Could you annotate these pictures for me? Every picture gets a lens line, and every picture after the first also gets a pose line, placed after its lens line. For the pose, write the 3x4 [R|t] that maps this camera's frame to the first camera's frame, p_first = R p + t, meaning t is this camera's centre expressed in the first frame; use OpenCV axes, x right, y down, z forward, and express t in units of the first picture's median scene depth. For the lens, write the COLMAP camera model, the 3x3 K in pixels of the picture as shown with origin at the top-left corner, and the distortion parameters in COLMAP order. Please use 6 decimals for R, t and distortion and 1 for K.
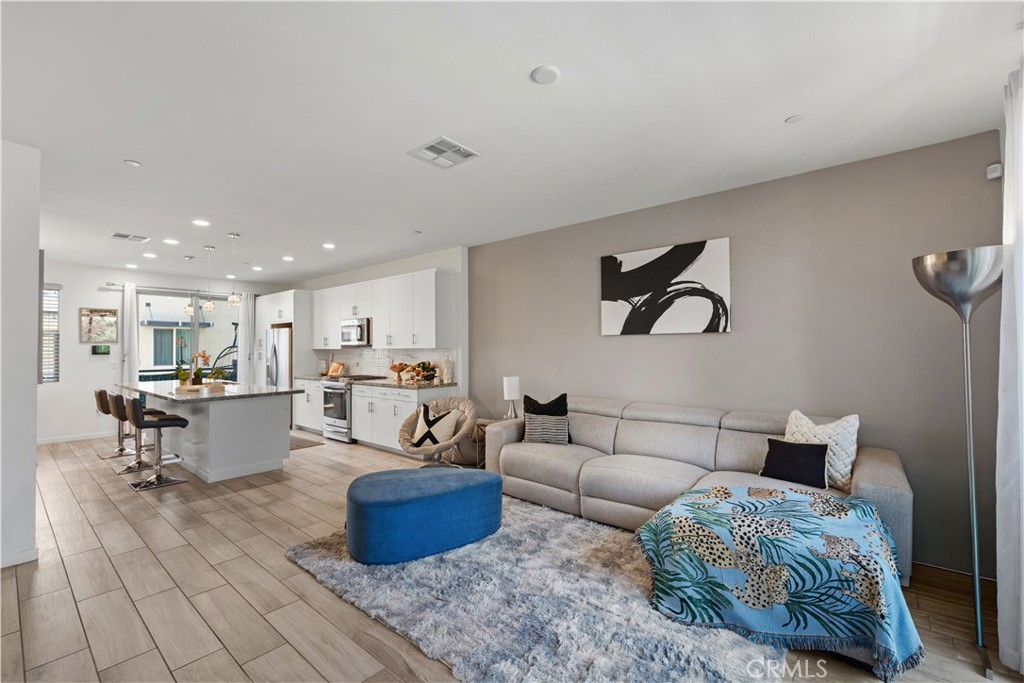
lens RADIAL K [[435.2, 0, 512.0], [0, 435.2, 341.5], [0, 0, 1]] dist [0.000694, 0.000052]
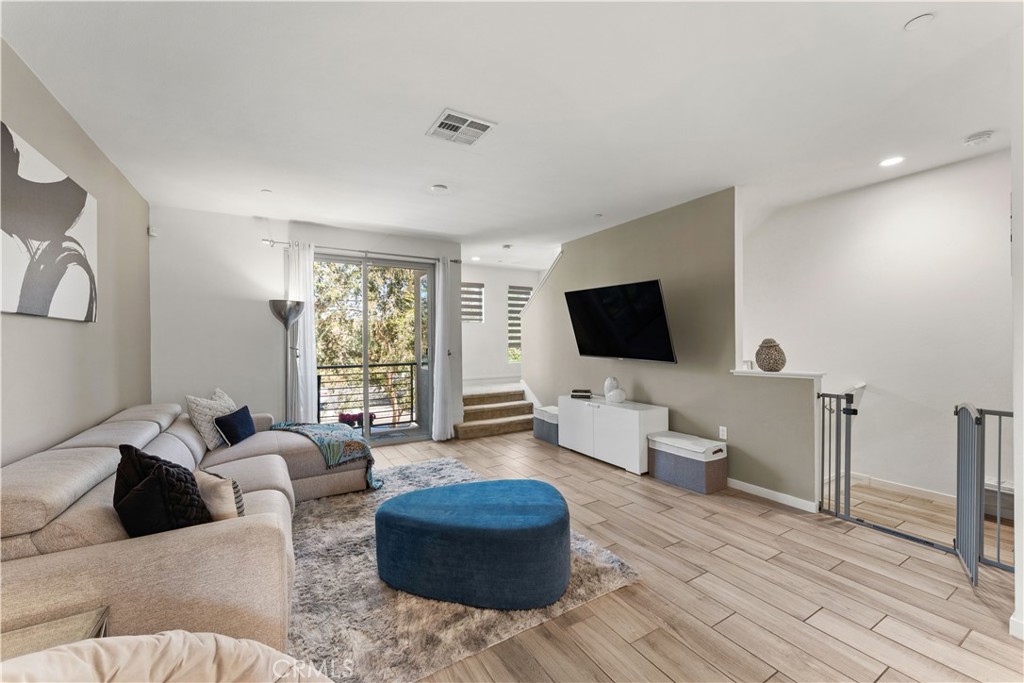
lens RADIAL K [[402.7, 0, 512.0], [0, 402.7, 341.5], [0, 0, 1]] dist [0.000319, 0.000021]
pose [[-0.948324, 0.010732, 0.317122, -0.250811], [0.007916, 0.999917, -0.010168, 0.014640], [-0.317205, -0.007132, -0.948330, 0.852008]]
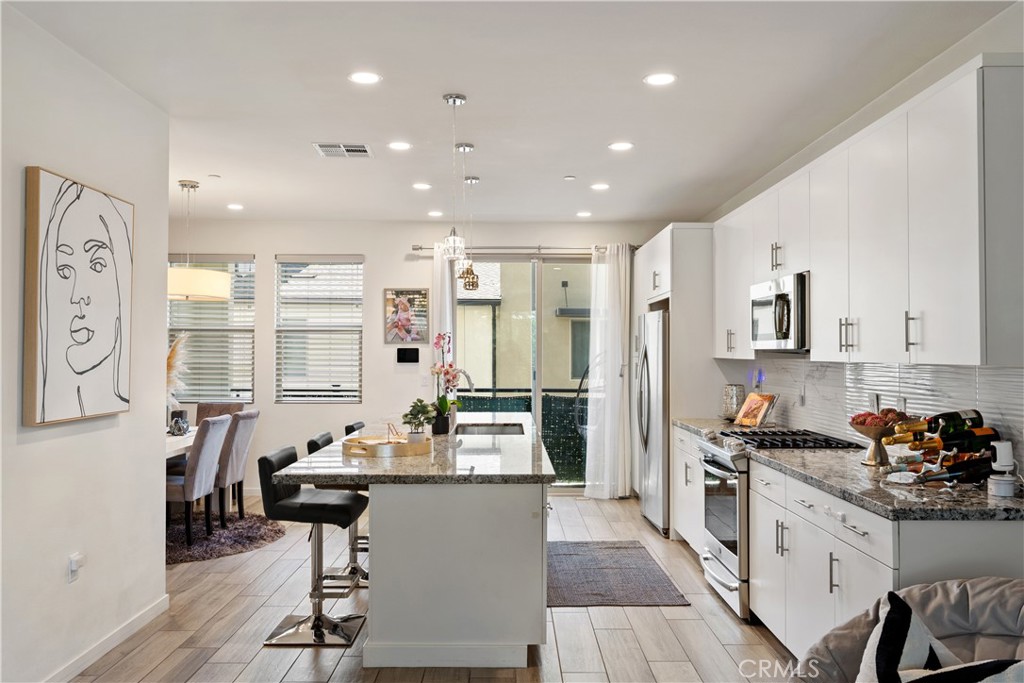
lens RADIAL K [[771.4, 0, 512.0], [0, 771.4, 341.5], [0, 0, 1]] dist [-0.002836, -0.004148]
pose [[0.643661, -0.001753, -0.765309, -0.005286], [0.003733, 0.999993, 0.000848, -0.000261], [0.765302, -0.003403, 0.643663, 0.437628]]
